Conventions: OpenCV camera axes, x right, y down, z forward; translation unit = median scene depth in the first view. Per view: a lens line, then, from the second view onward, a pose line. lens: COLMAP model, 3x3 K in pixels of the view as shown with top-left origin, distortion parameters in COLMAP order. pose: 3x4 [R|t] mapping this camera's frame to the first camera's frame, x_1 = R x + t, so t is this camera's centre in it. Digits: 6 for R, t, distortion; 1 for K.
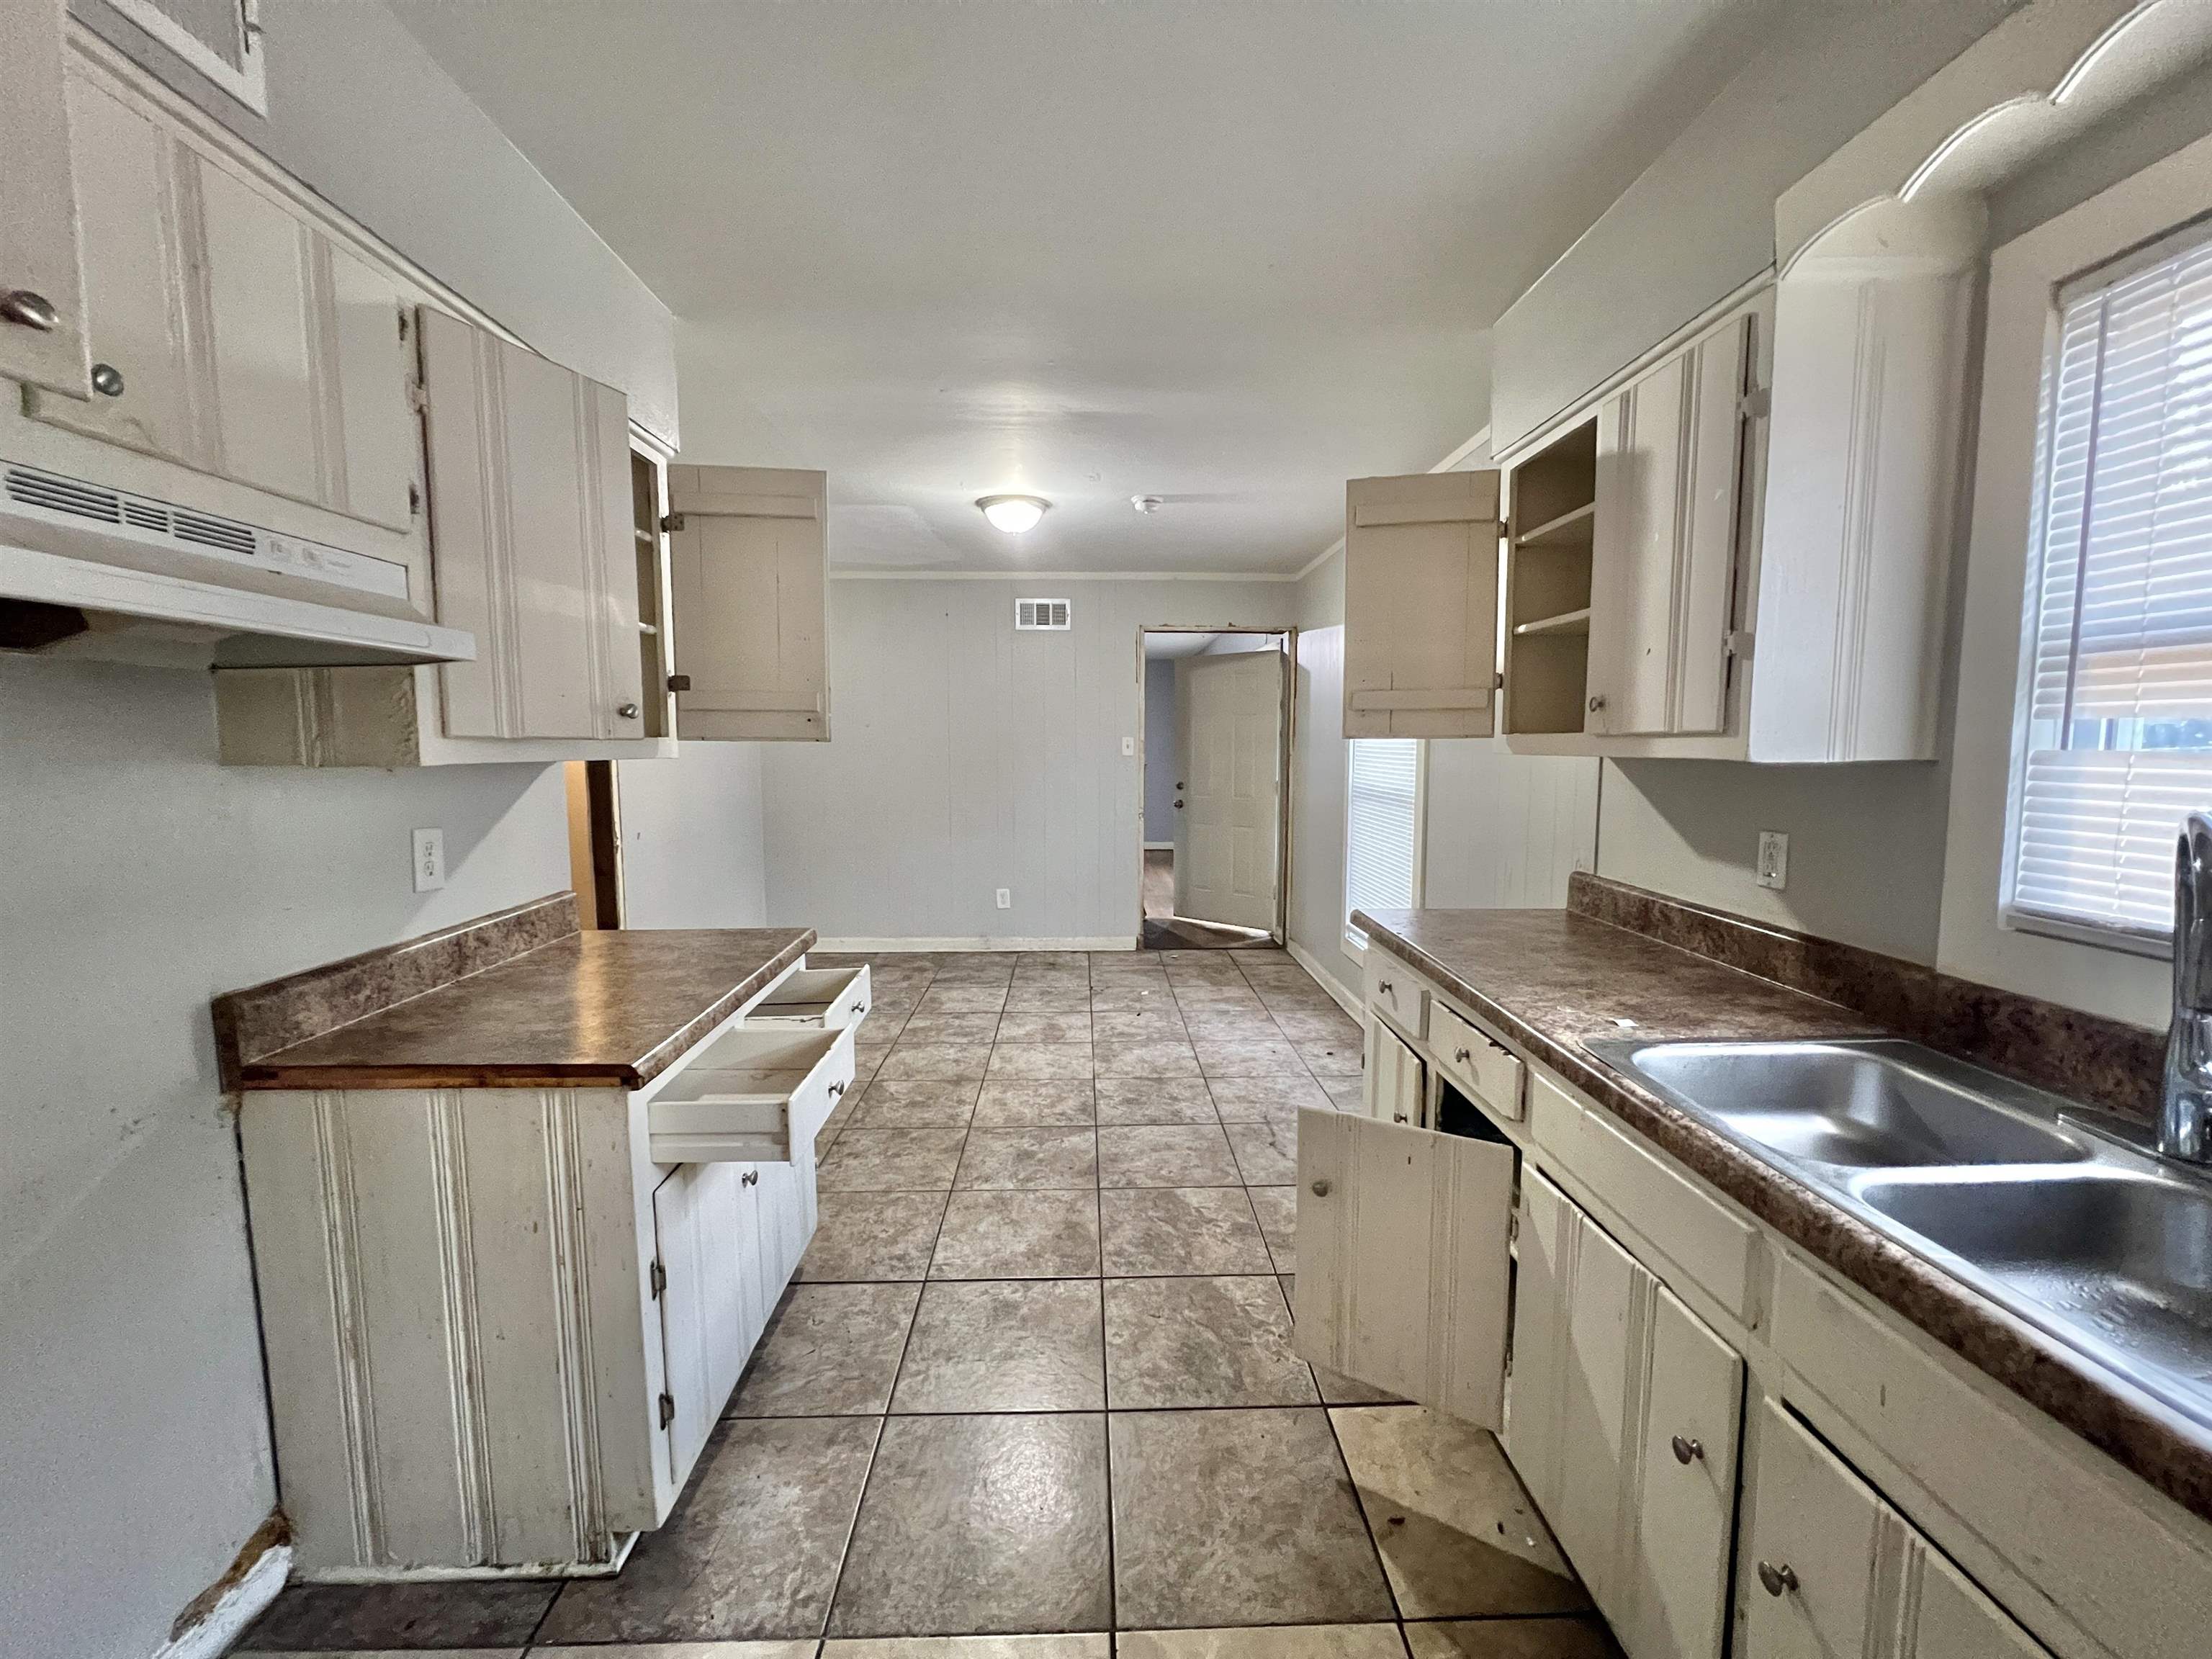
lens RADIAL K [[883.7, 0, 1108.9], [0, 883.7, 824.7], [0, 0, 1]] dist [-0.000143, 0.000009]
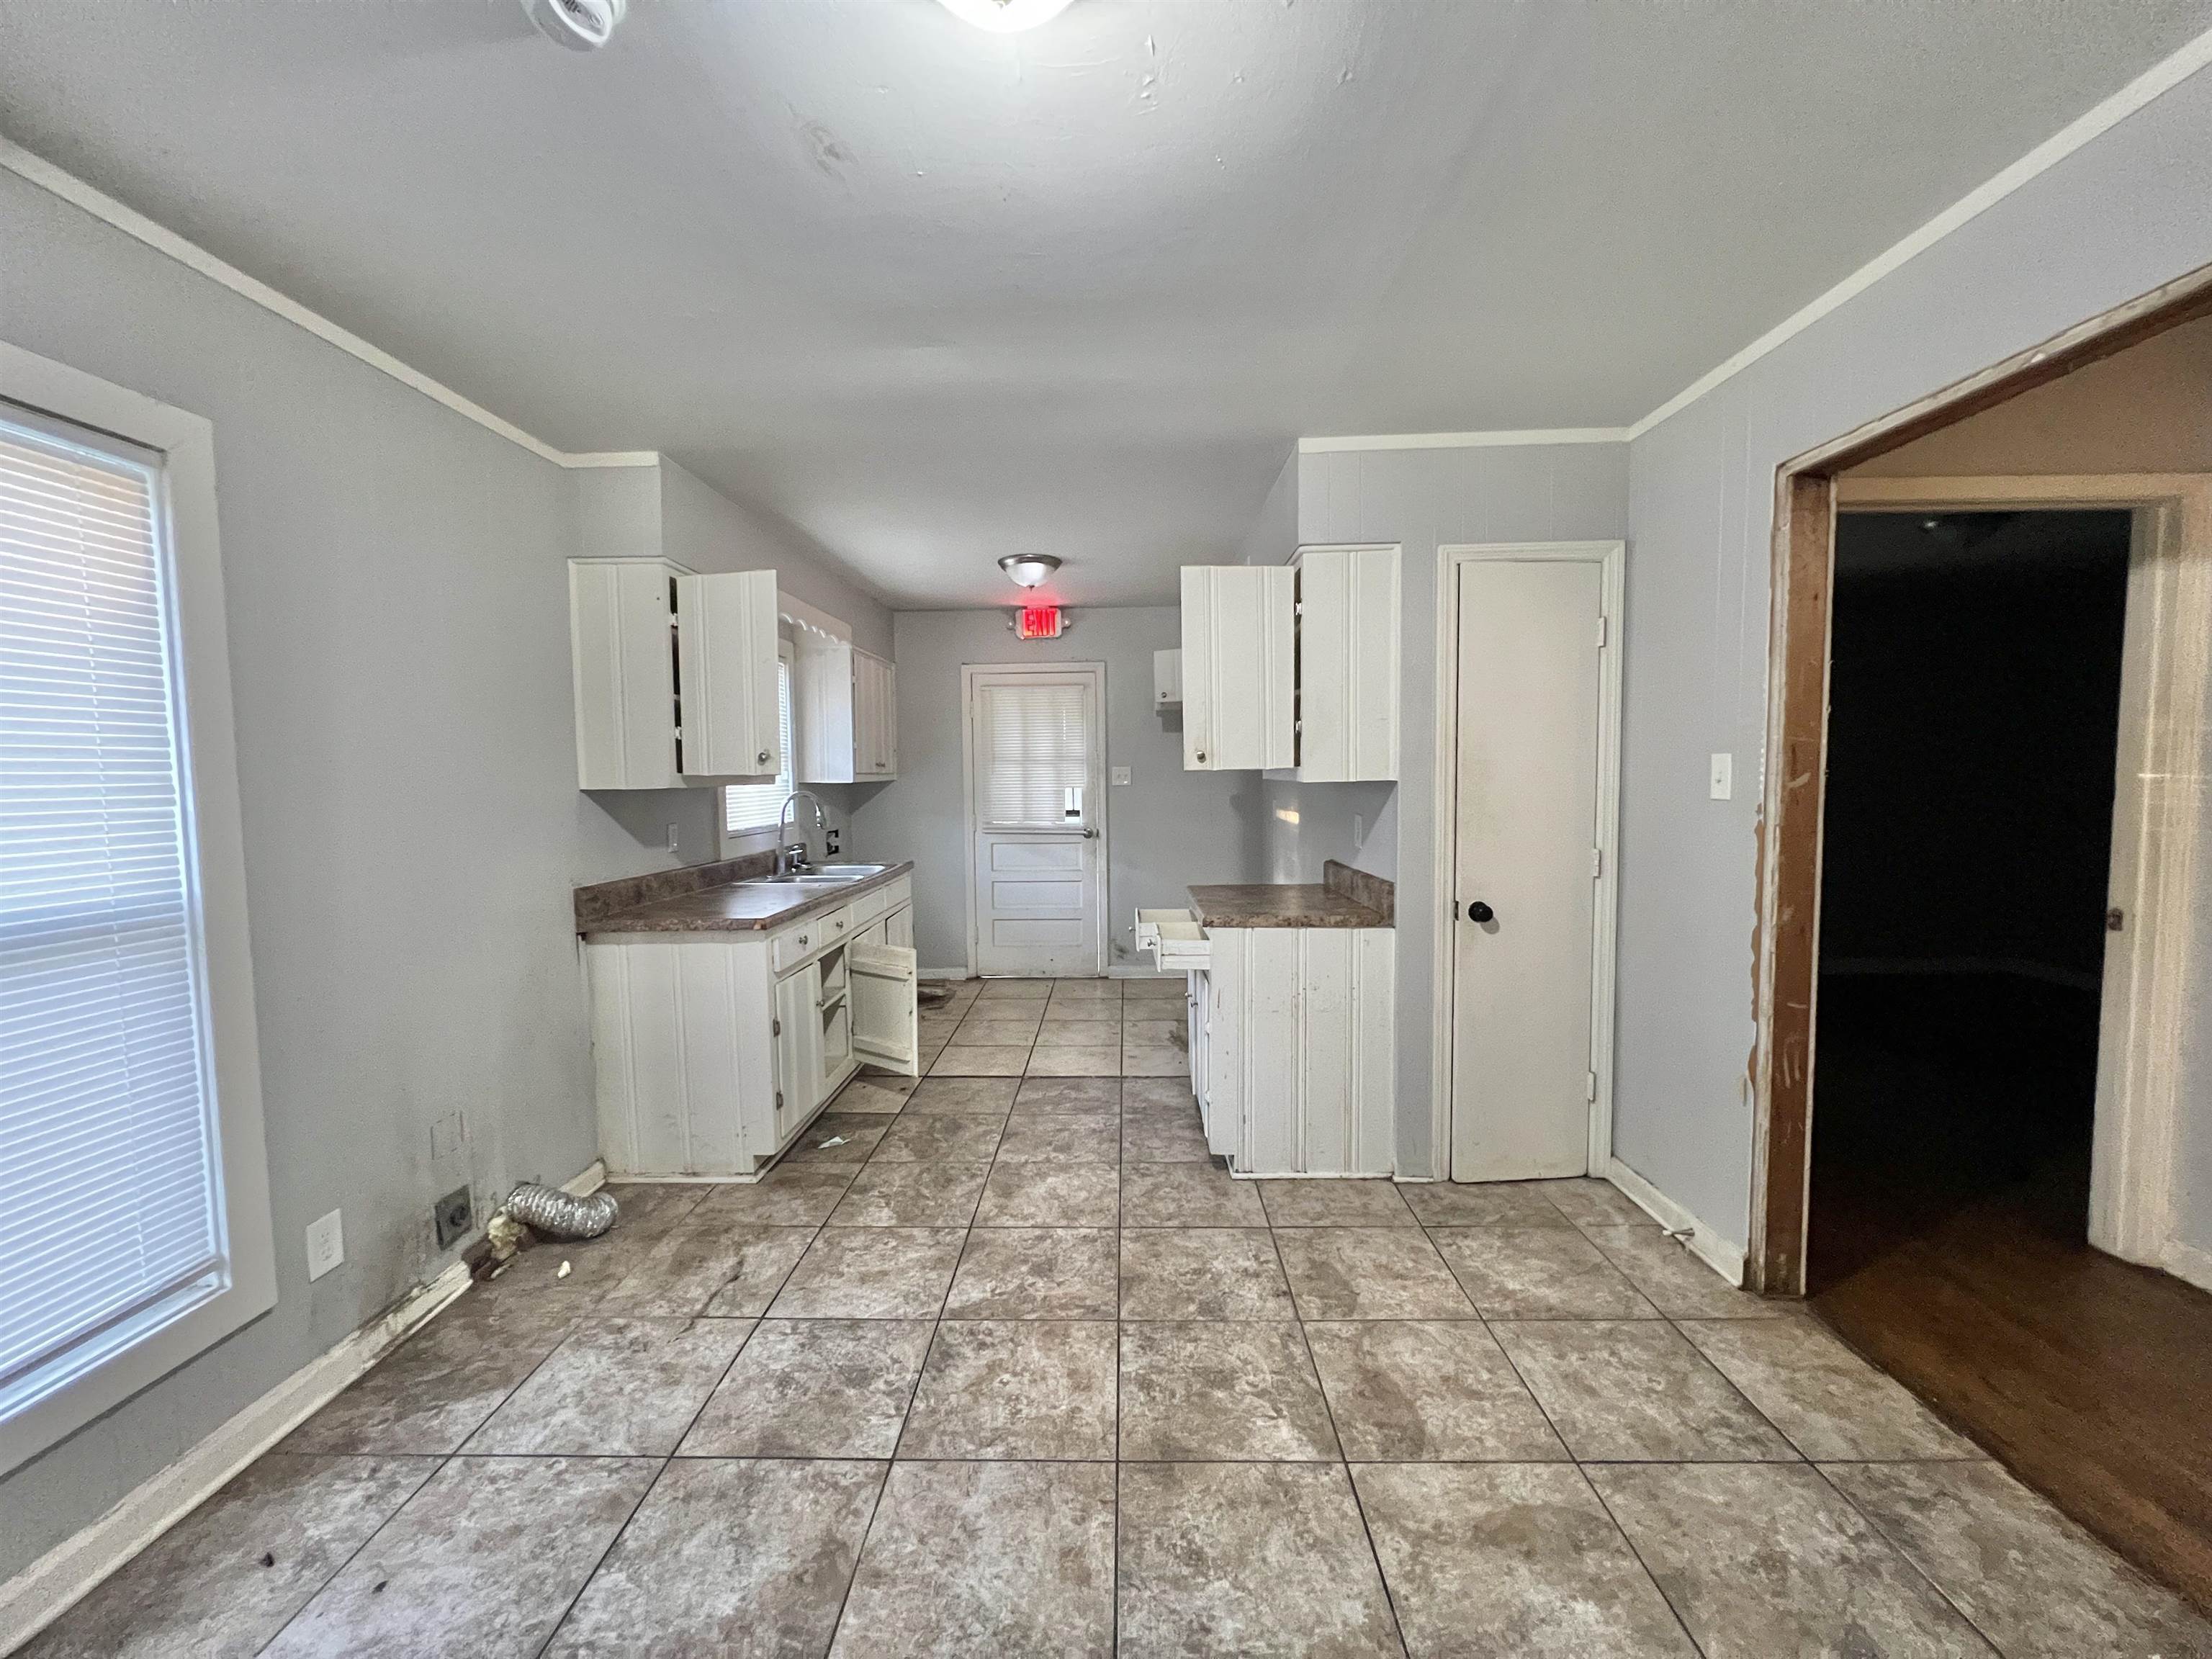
lens RADIAL K [[888.0, 0, 1105.2], [0, 888.0, 829.8], [0, 0, 1]] dist [-0.003785, 0.000736]
pose [[-0.998386, 0.013282, 0.055218, -0.208225], [0.021754, 0.987554, 0.155771, -0.165532], [-0.052462, 0.156720, -0.986249, 1.780158]]
